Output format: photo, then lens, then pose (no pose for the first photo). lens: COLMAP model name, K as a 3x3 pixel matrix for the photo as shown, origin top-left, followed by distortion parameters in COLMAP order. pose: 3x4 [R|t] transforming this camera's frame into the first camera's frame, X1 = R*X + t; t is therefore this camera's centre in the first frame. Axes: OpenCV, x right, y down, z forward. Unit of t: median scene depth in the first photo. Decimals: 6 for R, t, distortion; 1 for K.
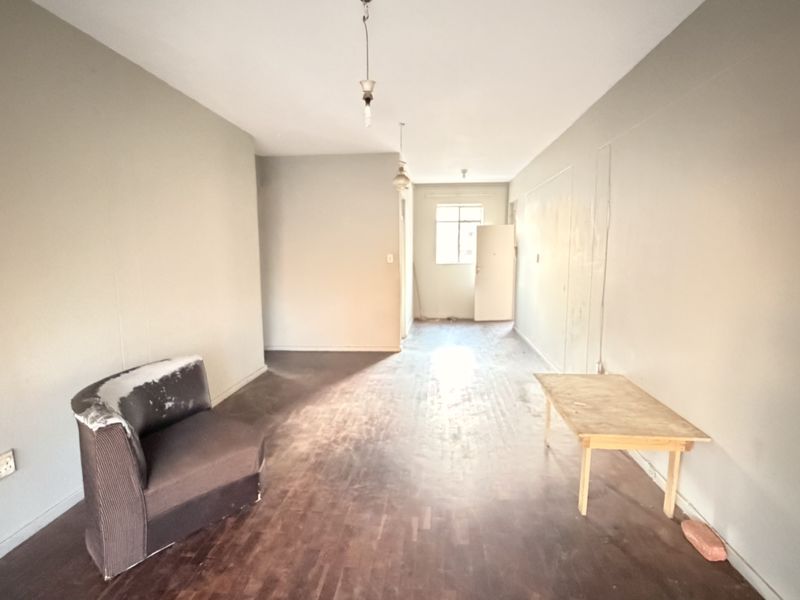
lens RADIAL K [[426.3, 0, 400.0], [0, 426.3, 300.0], [0, 0, 1]] dist [0.002214, 0.001470]
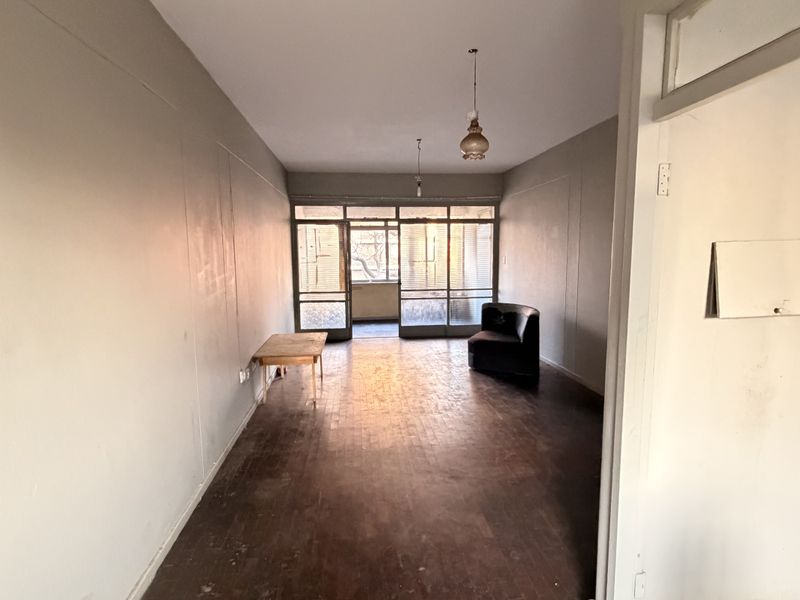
lens RADIAL K [[426.3, 0, 400.0], [0, 426.3, 300.0], [0, 0, 1]] dist [0.002214, 0.001470]
pose [[-0.979107, 0.041112, -0.199146, 0.180238], [-0.007790, 0.971046, 0.238764, -0.157860], [0.203196, 0.235327, -0.950438, 1.220304]]
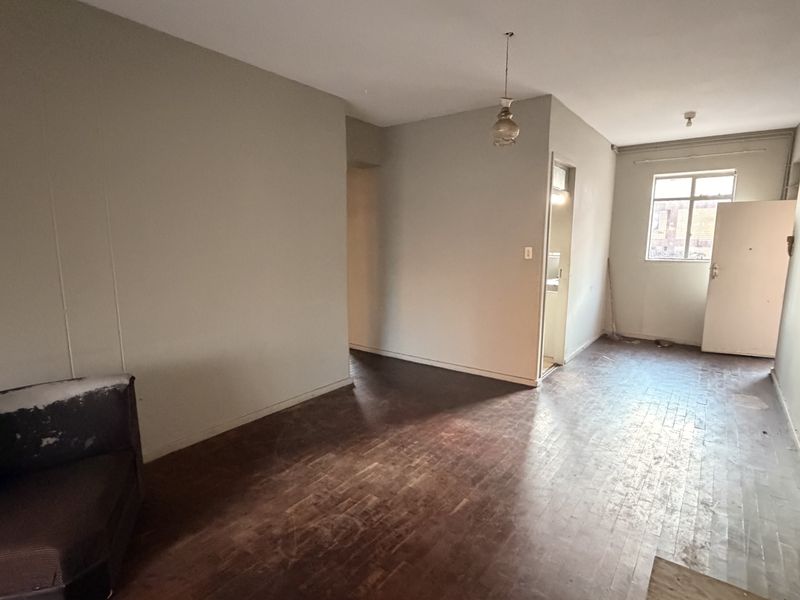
lens RADIAL K [[426.3, 0, 400.0], [0, 426.3, 300.0], [0, 0, 1]] dist [0.002214, 0.001470]
pose [[0.852390, 0.085042, -0.515945, 0.163612], [-0.070650, 0.996369, 0.047509, -0.039004], [0.518112, -0.004045, 0.855303, 0.294840]]
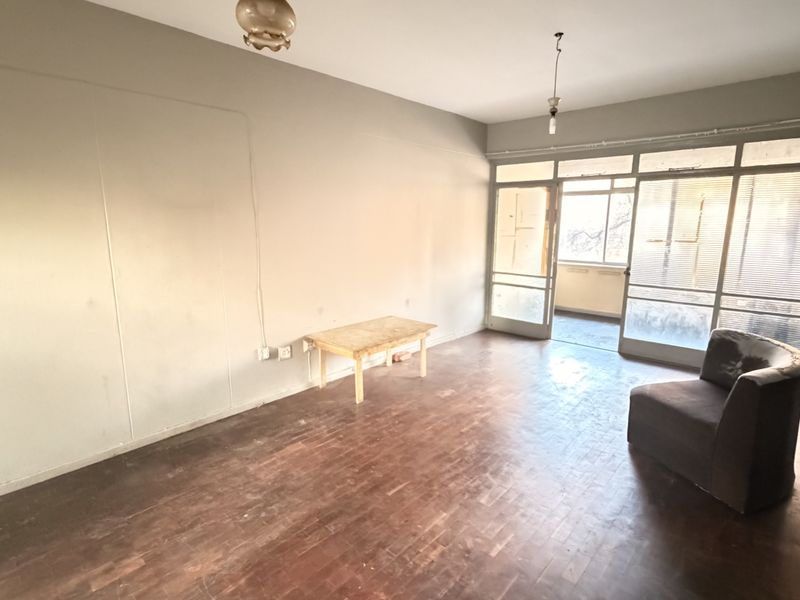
lens RADIAL K [[426.3, 0, 400.0], [0, 426.3, 300.0], [0, 0, 1]] dist [0.002214, 0.001470]
pose [[-0.794915, -0.104978, 0.597571, -0.209368], [0.080966, 0.957754, 0.275957, -0.121281], [-0.601295, 0.267744, -0.752833, 0.927974]]
